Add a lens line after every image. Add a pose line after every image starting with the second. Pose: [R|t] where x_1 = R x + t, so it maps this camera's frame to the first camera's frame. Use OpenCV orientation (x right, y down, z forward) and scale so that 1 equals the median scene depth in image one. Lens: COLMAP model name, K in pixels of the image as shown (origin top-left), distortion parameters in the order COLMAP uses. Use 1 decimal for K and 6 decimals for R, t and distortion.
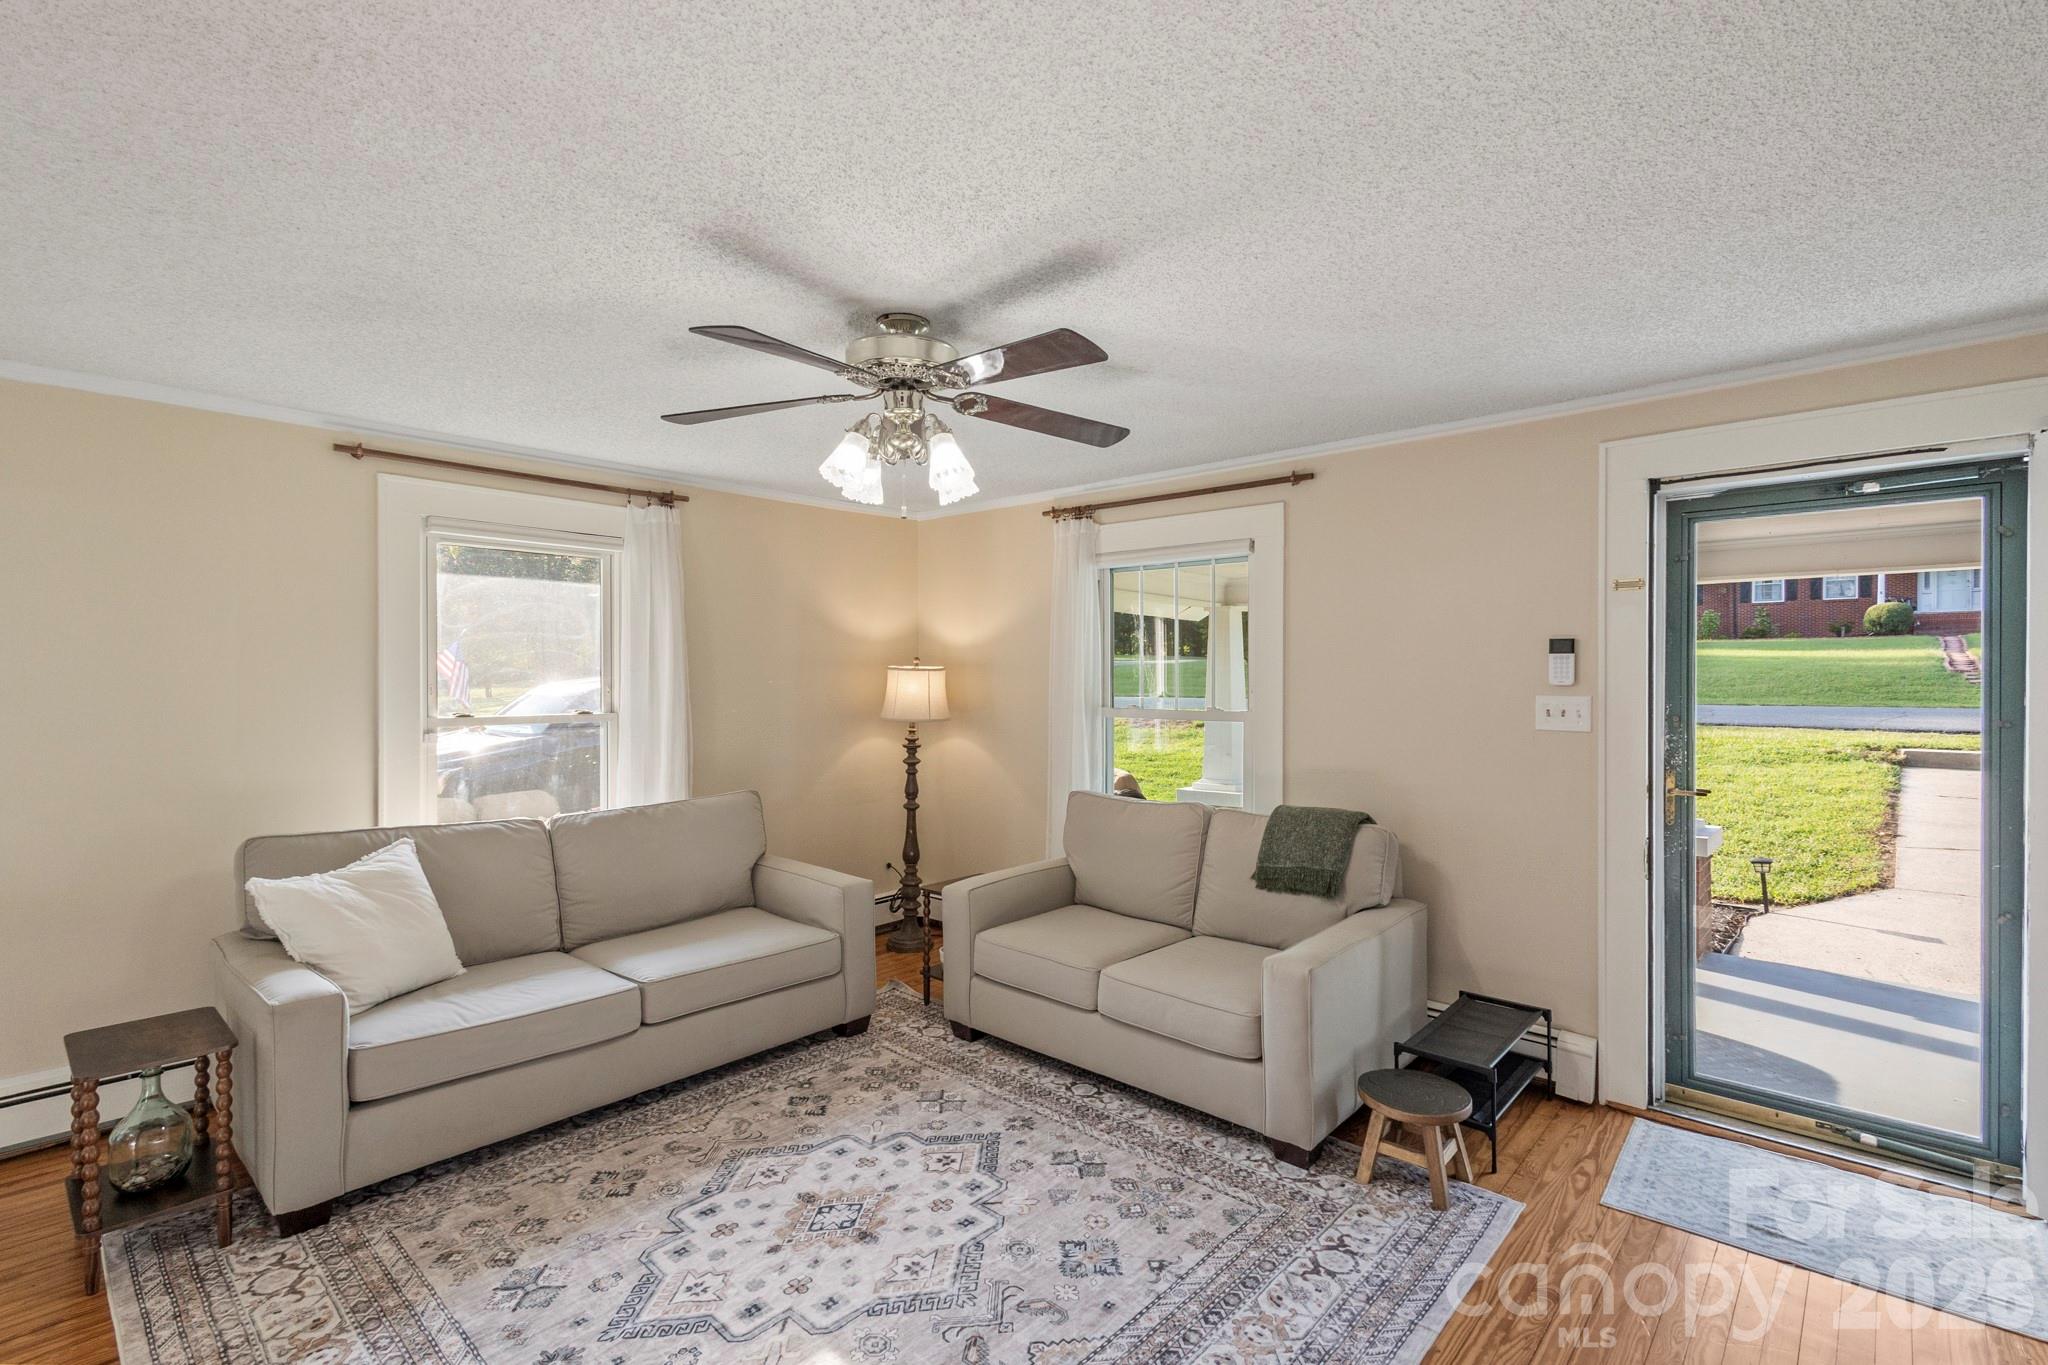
lens RADIAL K [[941.1, 0, 1024.0], [0, 941.1, 691.0], [0, 0, 1]] dist [0.013043, -0.001966]
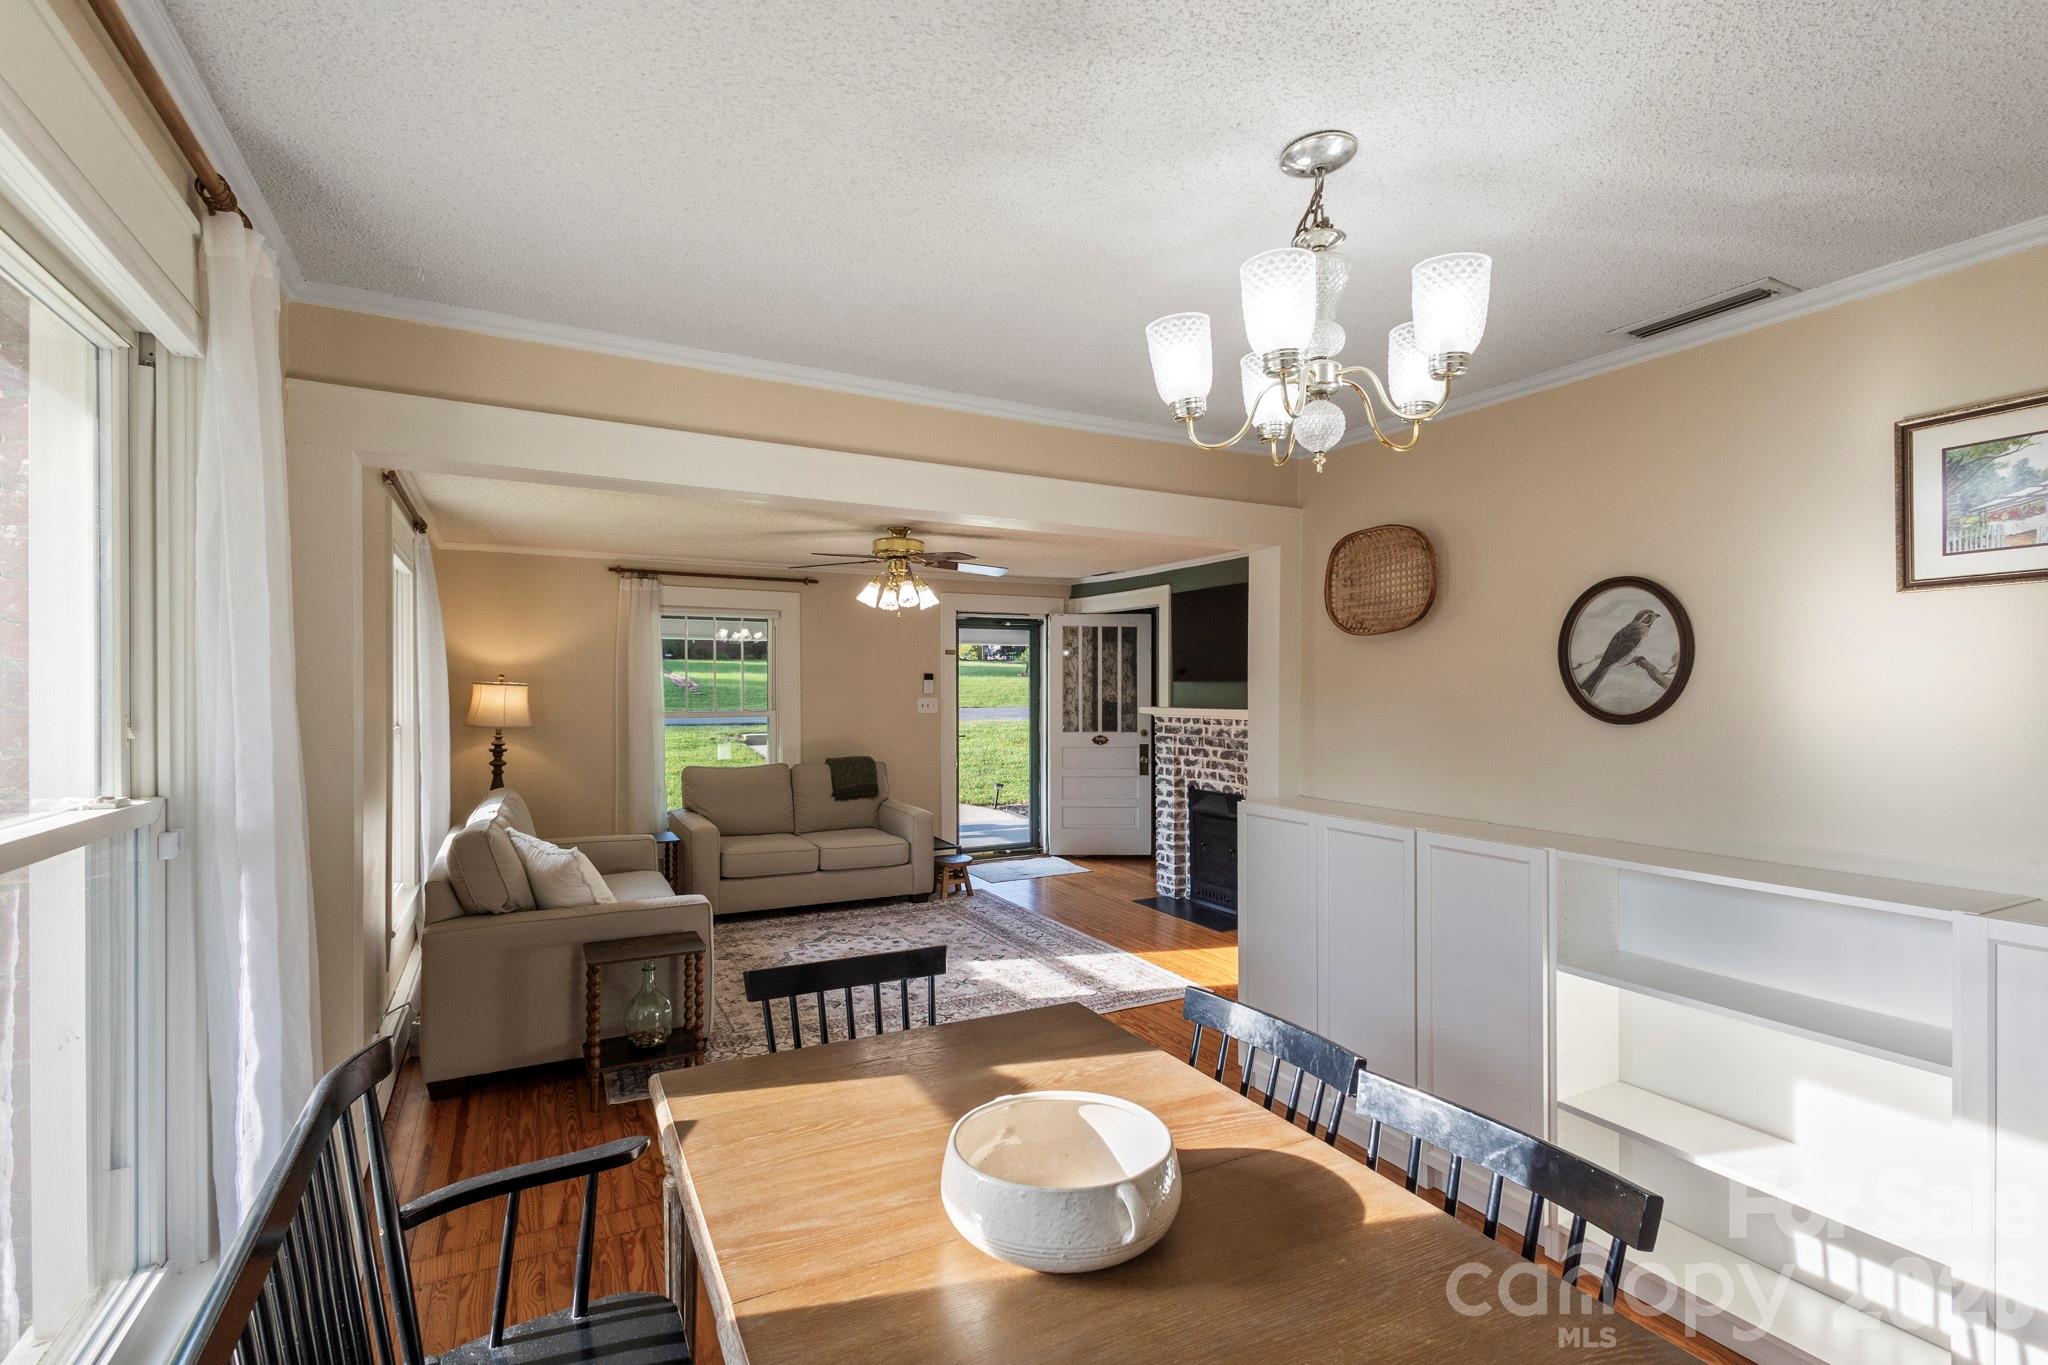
lens RADIAL K [[941.1, 0, 1020.2], [0, 941.1, 697.4], [0, 0, 1]] dist [0.013043, -0.001966]
pose [[0.343219, -0.009395, 0.939208, -1.820231], [0.013723, 0.999893, 0.004987, -0.006019], [-0.939155, 0.011177, 0.343312, -0.016809]]
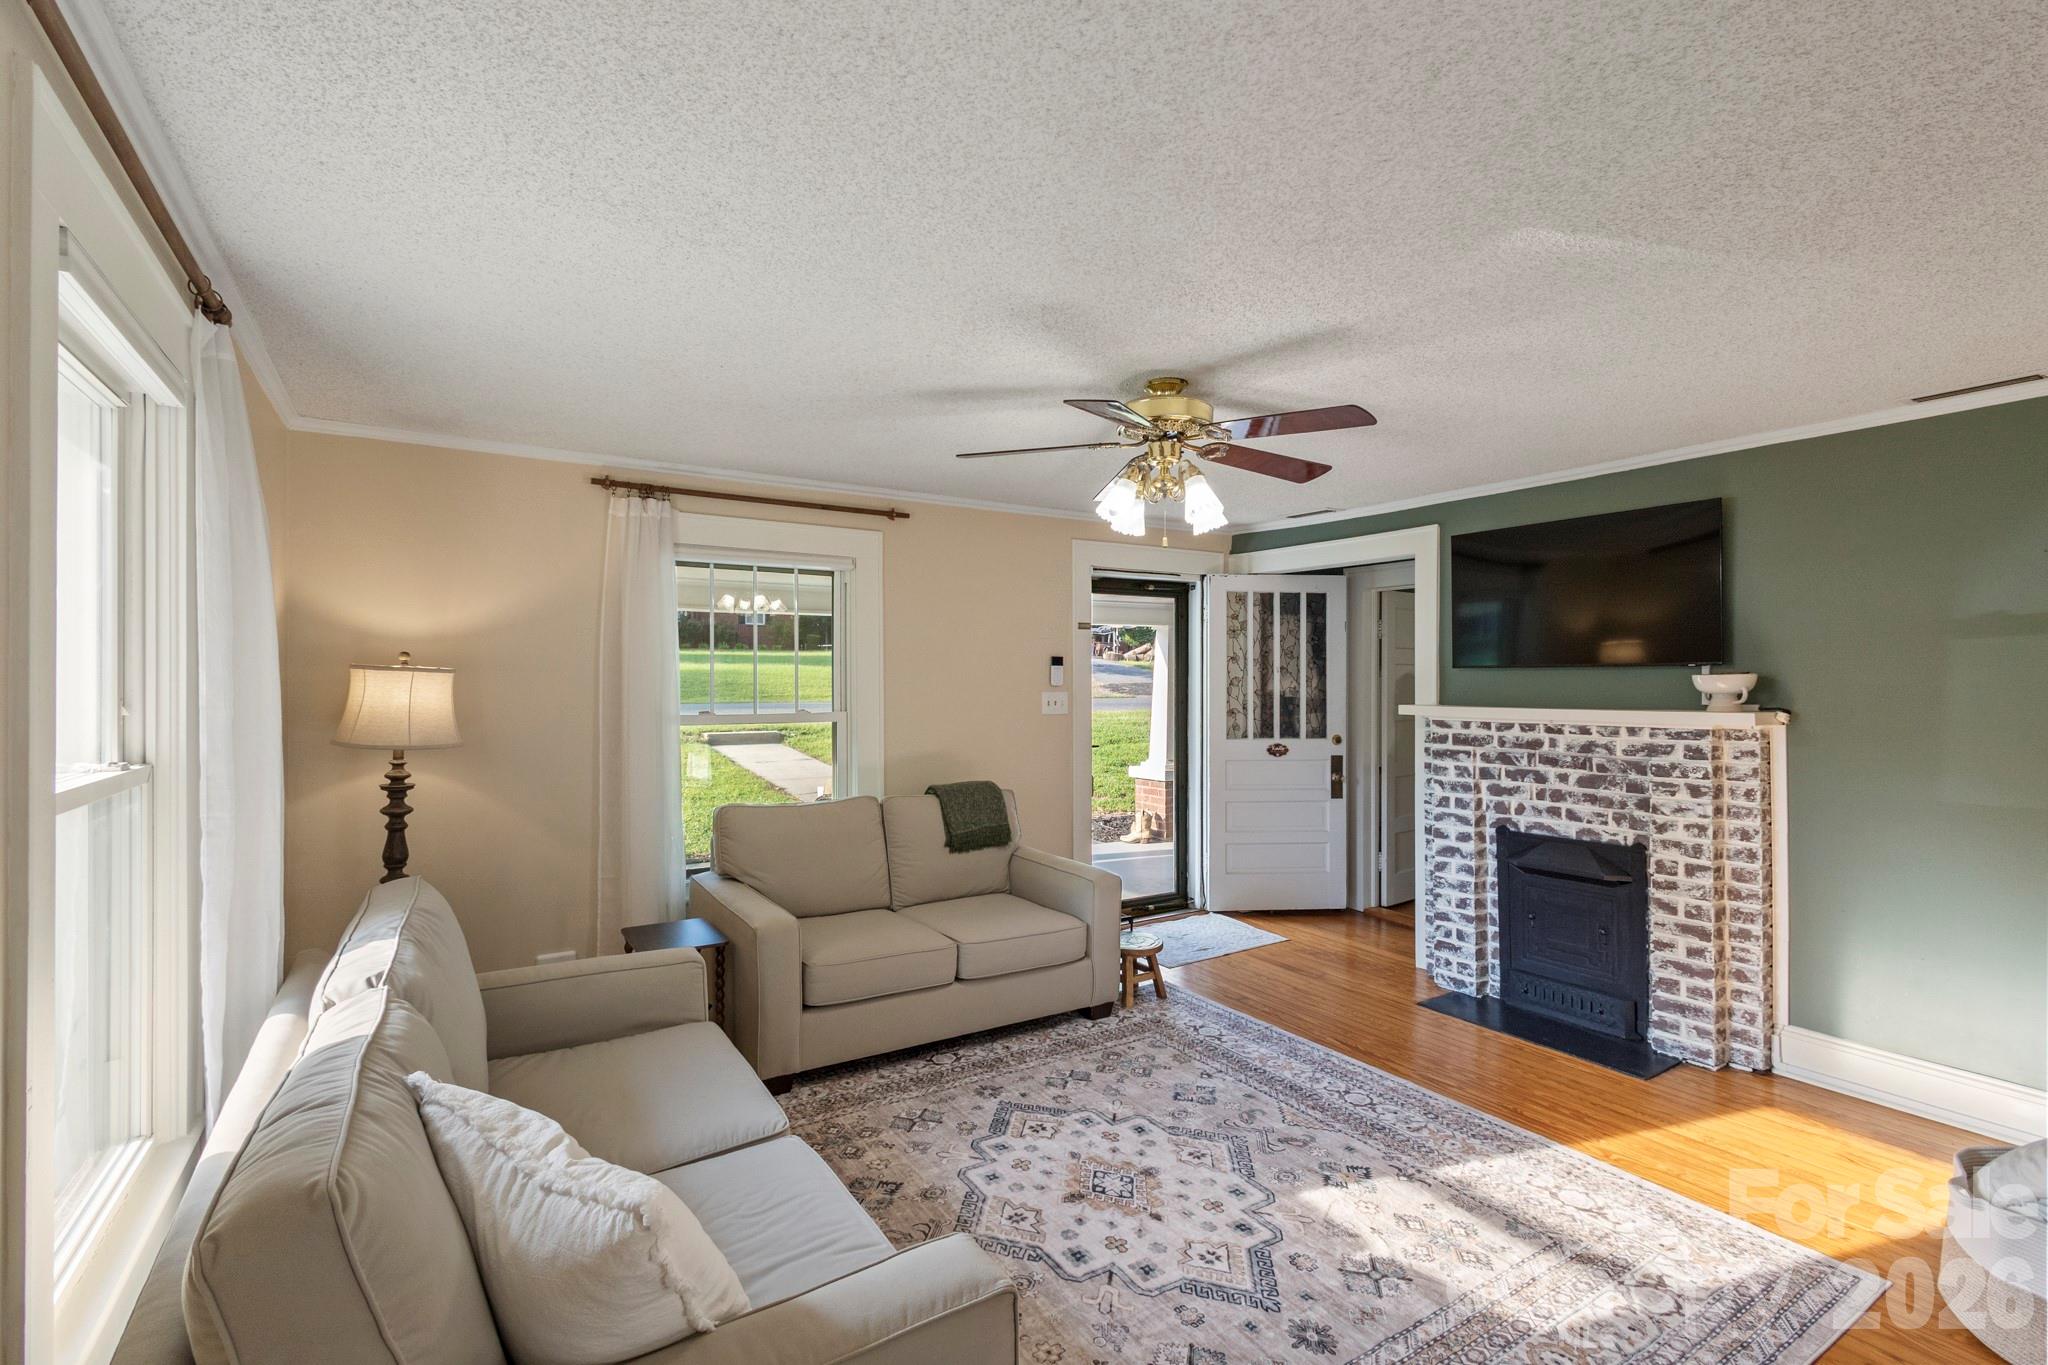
lens RADIAL K [[941.1, 0, 1022.4], [0, 941.1, 676.9], [0, 0, 1]] dist [0.013043, -0.001966]
pose [[0.267378, 0.001951, 0.963590, -1.163252], [0.014045, 0.999884, -0.005921, -0.013701], [-0.963489, 0.015117, 0.267319, 0.741368]]
